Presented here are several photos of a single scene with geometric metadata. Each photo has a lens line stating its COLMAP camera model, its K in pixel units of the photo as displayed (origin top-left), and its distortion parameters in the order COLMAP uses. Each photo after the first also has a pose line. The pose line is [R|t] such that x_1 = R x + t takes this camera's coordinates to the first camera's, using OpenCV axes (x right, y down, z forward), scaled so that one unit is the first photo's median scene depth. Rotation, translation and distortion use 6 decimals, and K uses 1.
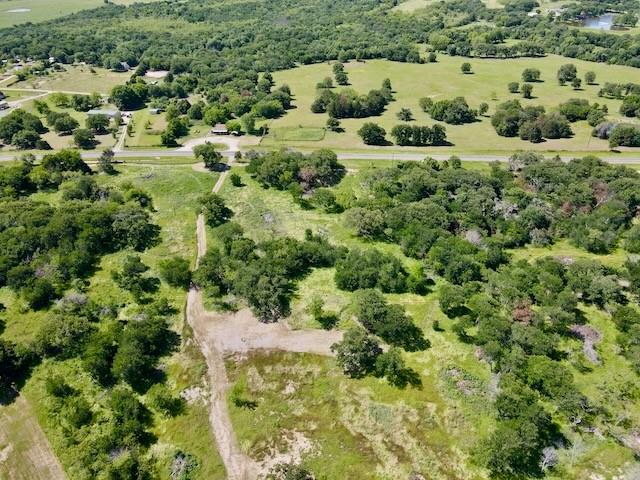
lens RADIAL K [[465.8, 0, 320.0], [0, 465.8, 240.0], [0, 0, 1]] dist [0.000213, 0.011527]
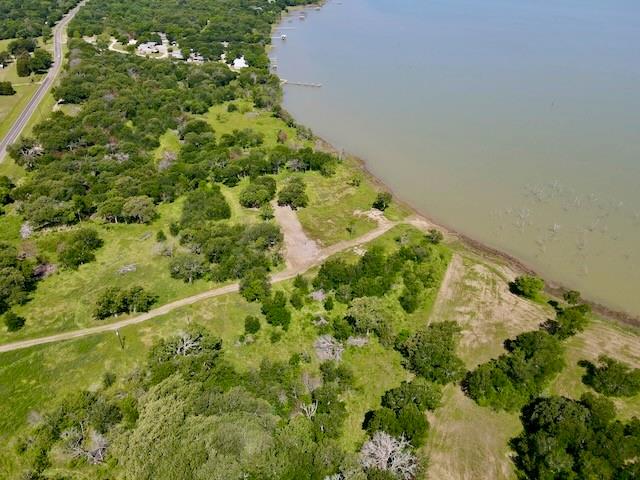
lens RADIAL K [[465.8, 0, 320.0], [0, 465.8, 240.0], [0, 0, 1]] dist [0.000213, 0.011527]
pose [[-0.382530, -0.486103, 0.785732, -0.635010], [0.503520, 0.603355, 0.618410, -0.304399], [-0.774686, 0.632192, 0.013961, 0.501641]]
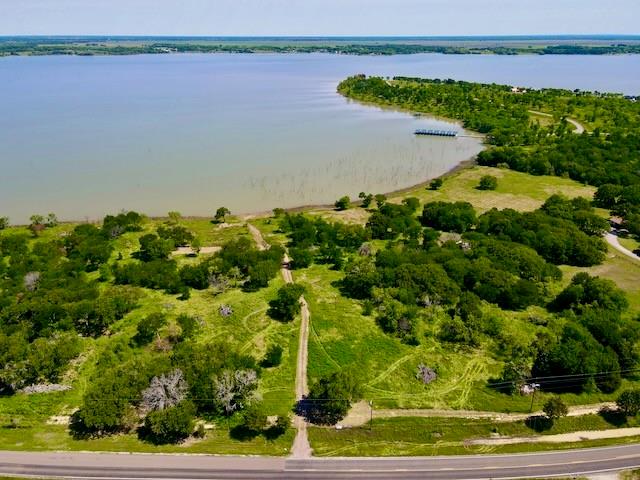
lens RADIAL K [[465.8, 0, 320.0], [0, 465.8, 240.0], [0, 0, 1]] dist [0.000213, 0.011527]
pose [[-0.997975, 0.046802, -0.043066, -0.180997], [-0.009727, 0.556845, 0.830559, -0.621804], [0.062852, 0.829297, -0.555263, 1.017301]]
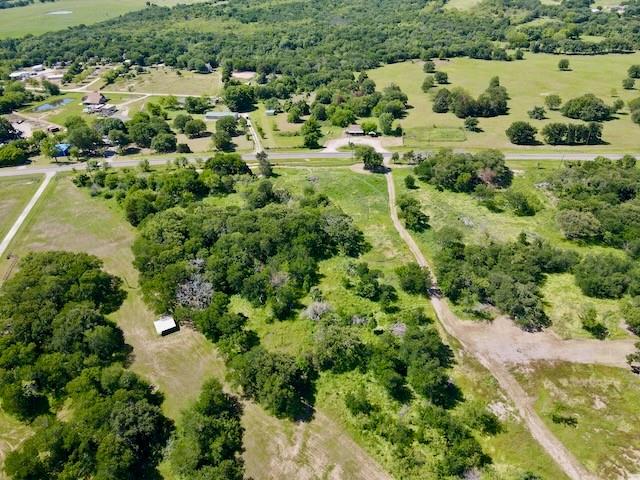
lens RADIAL K [[465.8, 0, 320.0], [0, 465.8, 240.0], [0, 0, 1]] dist [0.000213, 0.011527]
pose [[0.999927, -0.007686, -0.009280, -0.297600], [0.007682, 0.999970, -0.000424, -0.007717], [0.009283, 0.000353, 0.999957, 0.023223]]
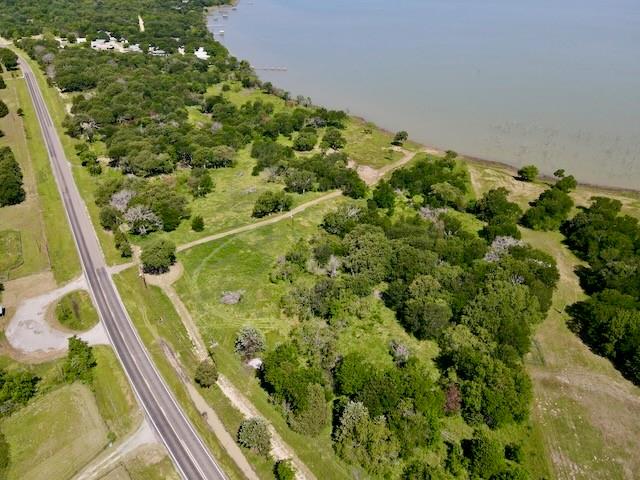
lens RADIAL K [[465.8, 0, 320.0], [0, 465.8, 240.0], [0, 0, 1]] dist [0.000213, 0.011527]
pose [[-0.595030, -0.416628, 0.687285, -0.715898], [0.436724, 0.550268, 0.711672, -0.488409], [-0.674693, 0.723620, -0.145475, 0.823594]]
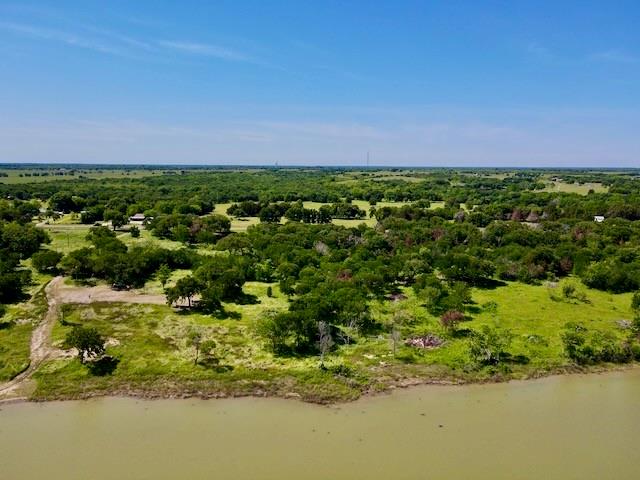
lens RADIAL K [[473.3, 0, 320.0], [0, 473.3, 240.0], [0, 0, 1]] dist [-0.000506, 0.002400]
pose [[0.997585, 0.019485, 0.066669, 0.158909], [0.008277, 0.919659, -0.392631, 0.283580], [-0.068963, 0.392235, 0.917276, -0.062396]]
